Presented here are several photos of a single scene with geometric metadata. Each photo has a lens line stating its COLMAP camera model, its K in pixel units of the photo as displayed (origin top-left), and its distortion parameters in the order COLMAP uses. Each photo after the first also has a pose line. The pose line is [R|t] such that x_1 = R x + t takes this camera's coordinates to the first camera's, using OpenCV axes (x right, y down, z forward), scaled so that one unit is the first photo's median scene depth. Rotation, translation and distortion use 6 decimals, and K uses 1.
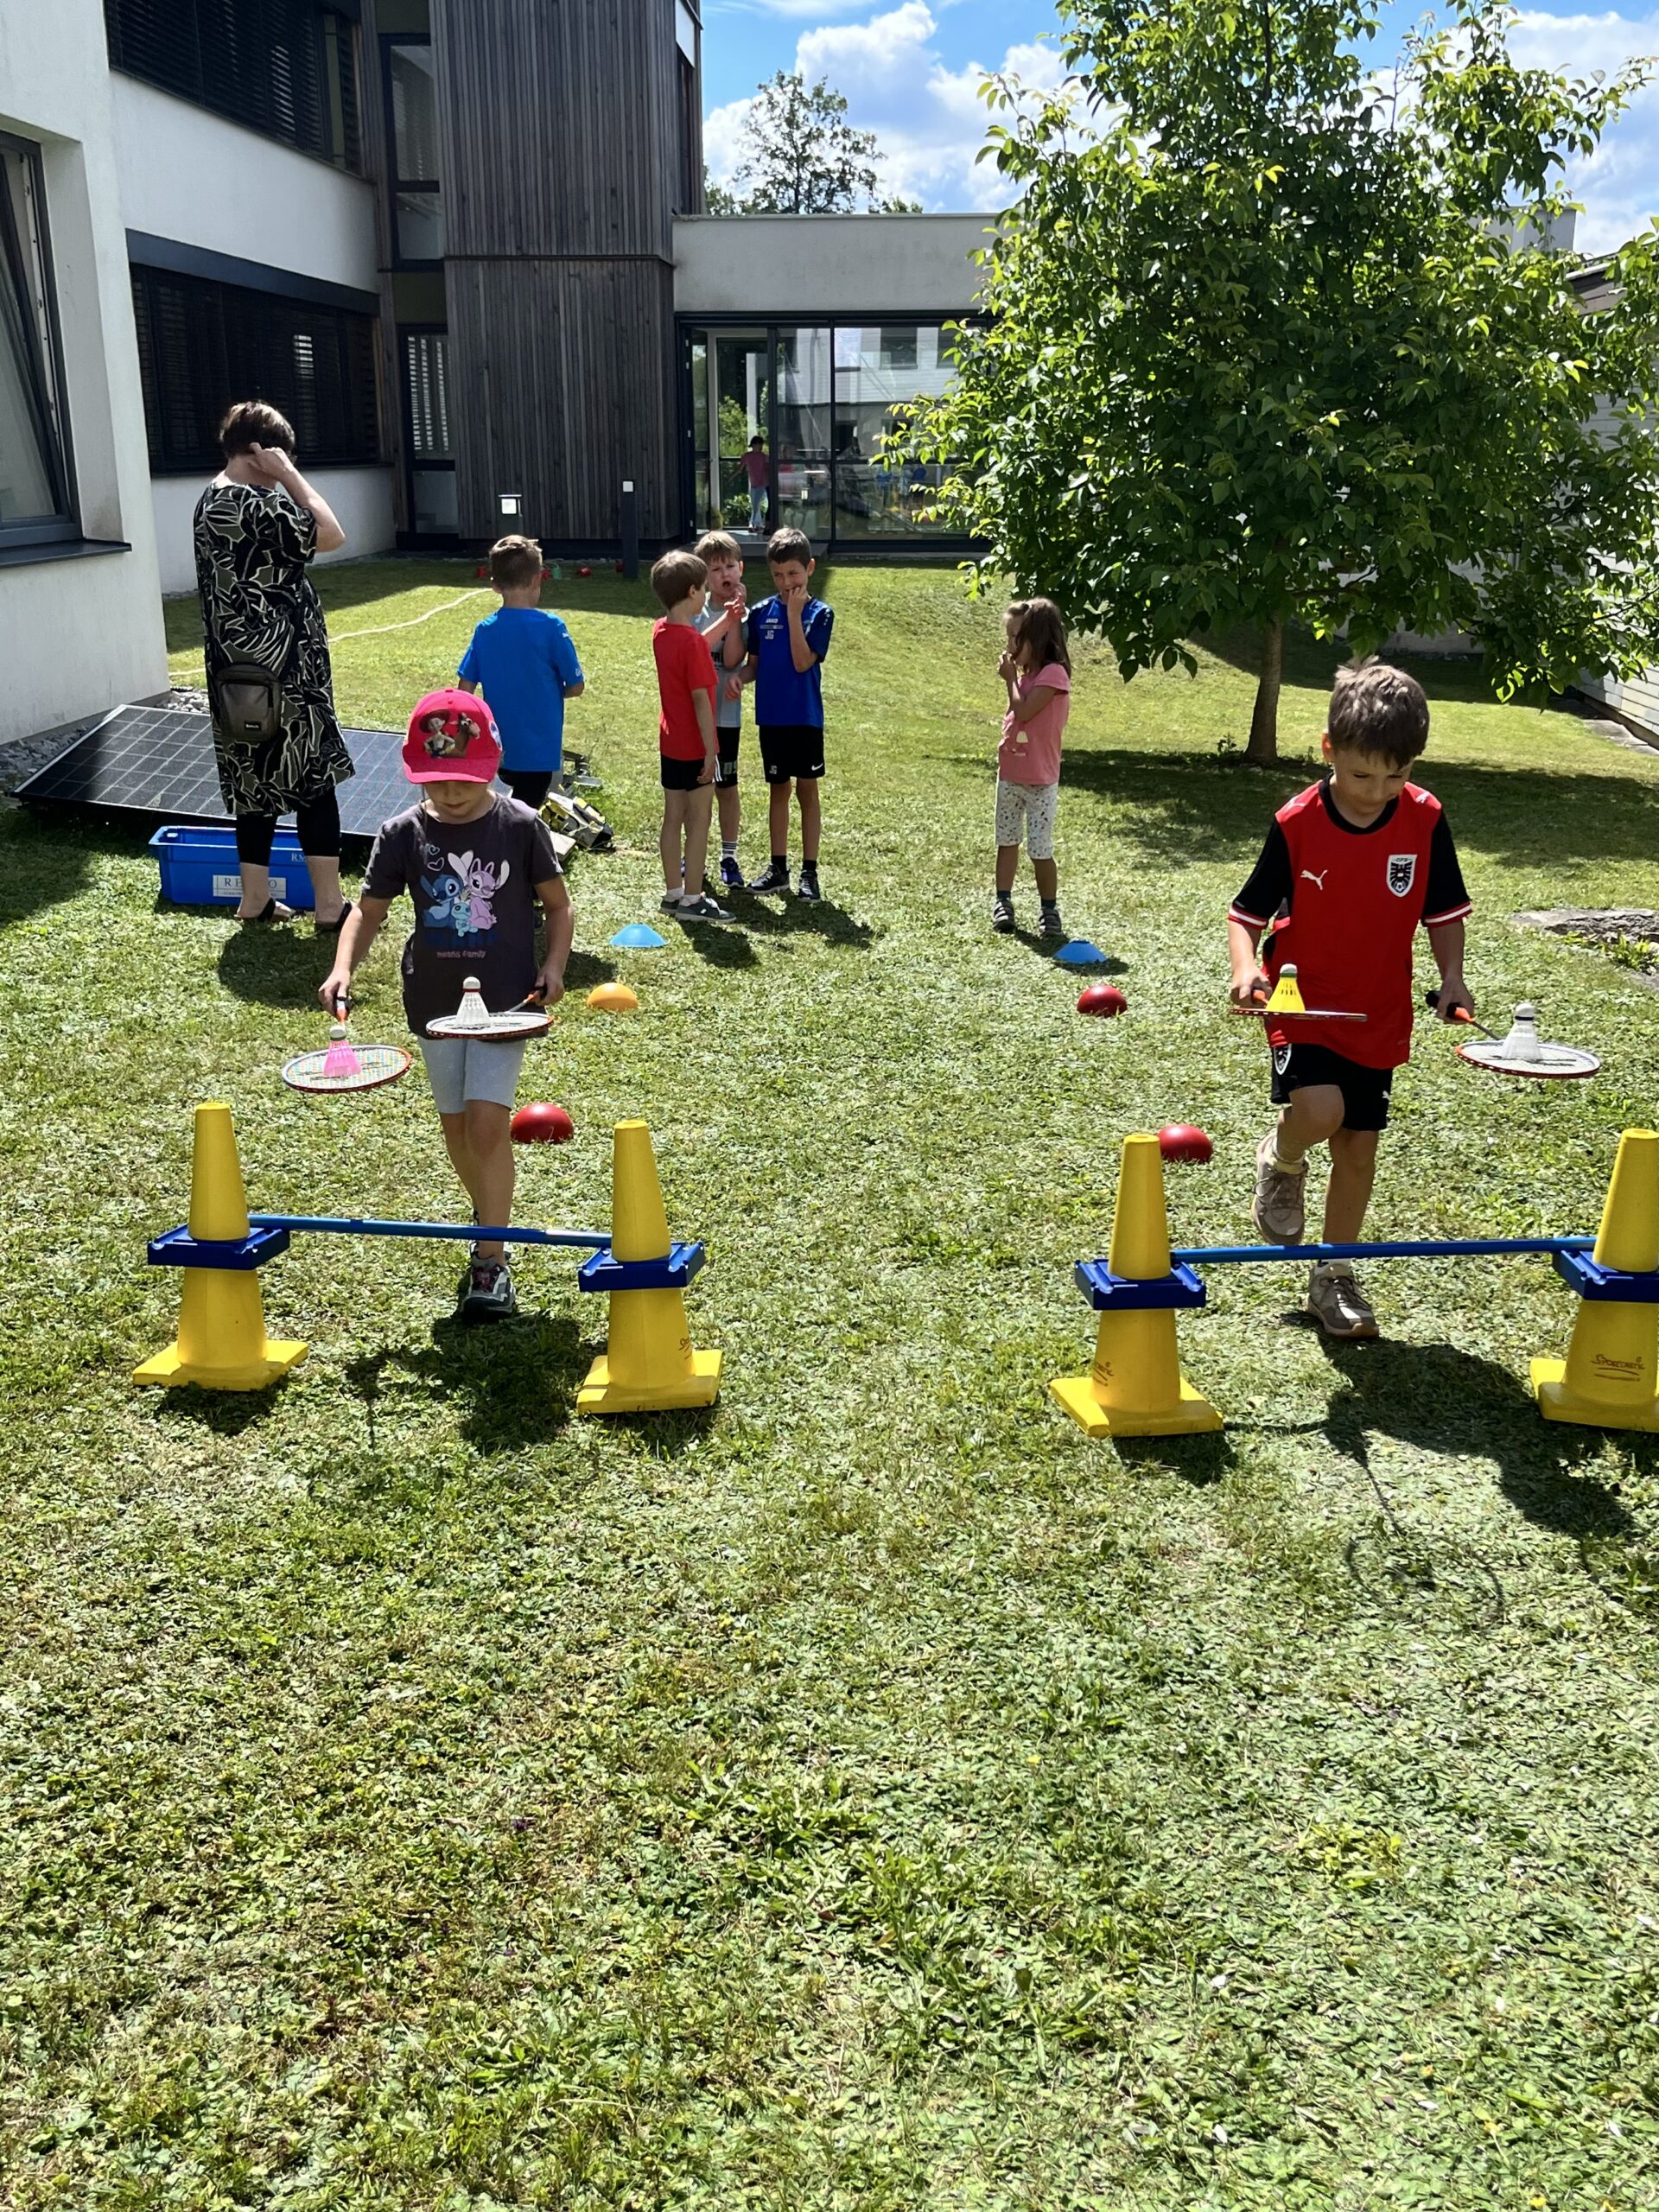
lens RADIAL K [[2173.3, 0, 838.1], [0, 2173.3, 1105.9], [0, 0, 1]] dist [0.090950, -0.183953]
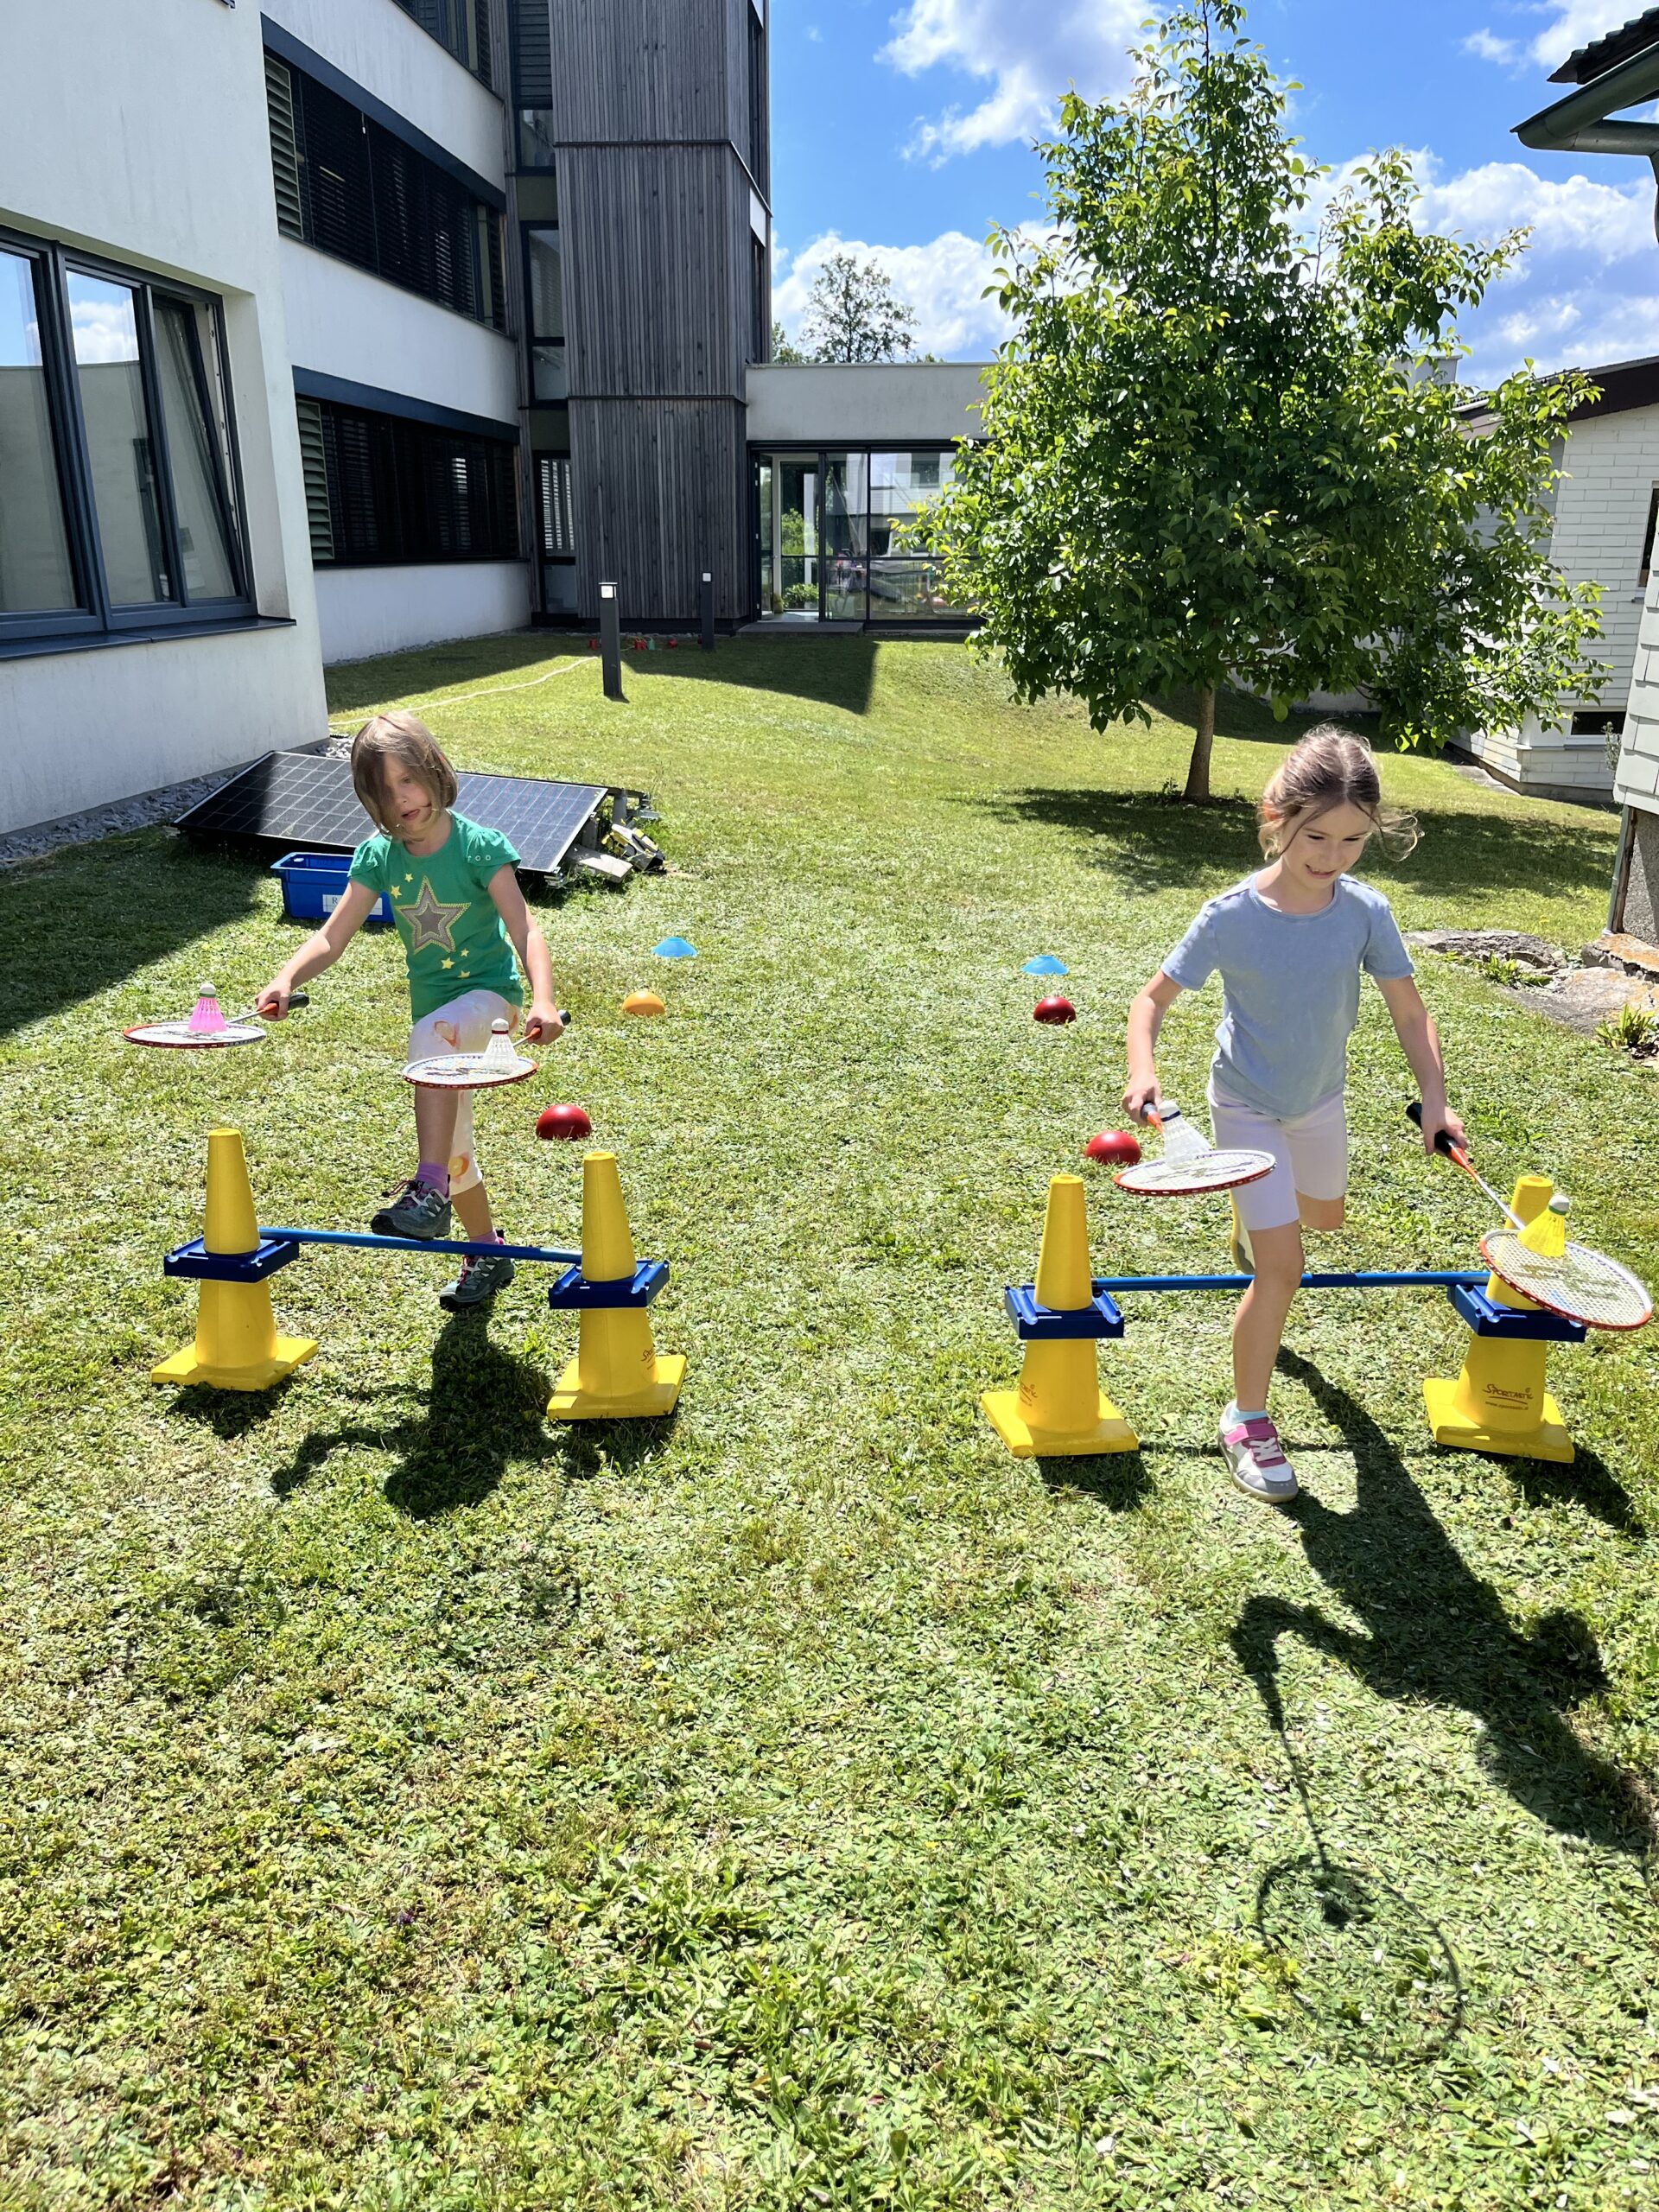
lens RADIAL K [[1625.0, 0, 821.6], [0, 1625.0, 1115.0], [0, 0, 1]] dist [0.064010, -0.085692]
pose [[0.999402, 0.014071, -0.031575, 0.046701], [-0.012781, 0.999090, 0.040700, -0.052203], [0.032119, -0.040272, 0.998672, 0.210648]]
